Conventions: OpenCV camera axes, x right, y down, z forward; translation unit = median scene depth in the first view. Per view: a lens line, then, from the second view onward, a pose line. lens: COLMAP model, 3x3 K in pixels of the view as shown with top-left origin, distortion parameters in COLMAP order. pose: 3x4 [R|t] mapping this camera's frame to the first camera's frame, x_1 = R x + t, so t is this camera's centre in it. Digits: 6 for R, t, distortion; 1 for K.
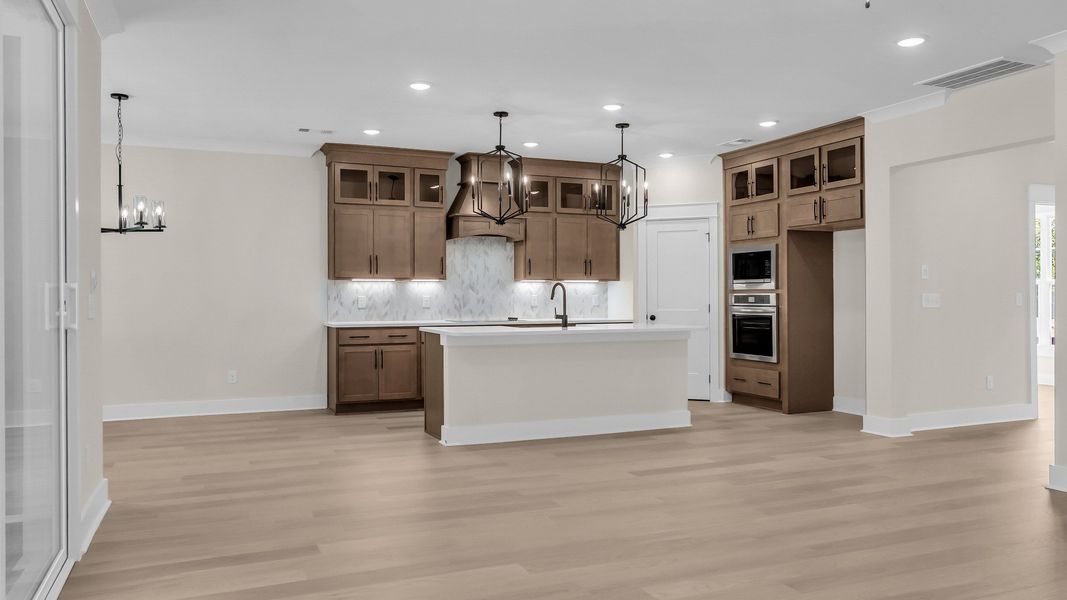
lens RADIAL K [[777.5, 0, 537.6], [0, 777.5, 299.9], [0, 0, 1]] dist [0.022763, -0.002297]
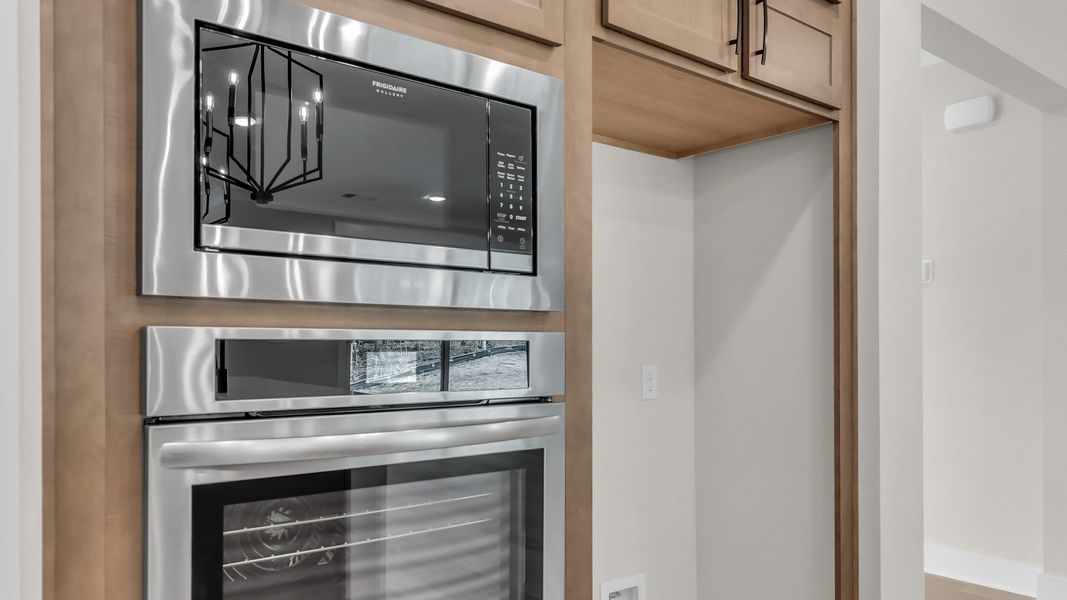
lens RADIAL K [[789.2, 0, 547.6], [0, 789.2, 341.5], [0, 0, 1]] dist [-0.009997, 0.000231]
pose [[-0.284538, 0.011564, 0.958595, 0.109994], [0.003920, 0.999933, -0.010899, -0.003802], [-0.958657, 0.000656, -0.284564, 1.011100]]
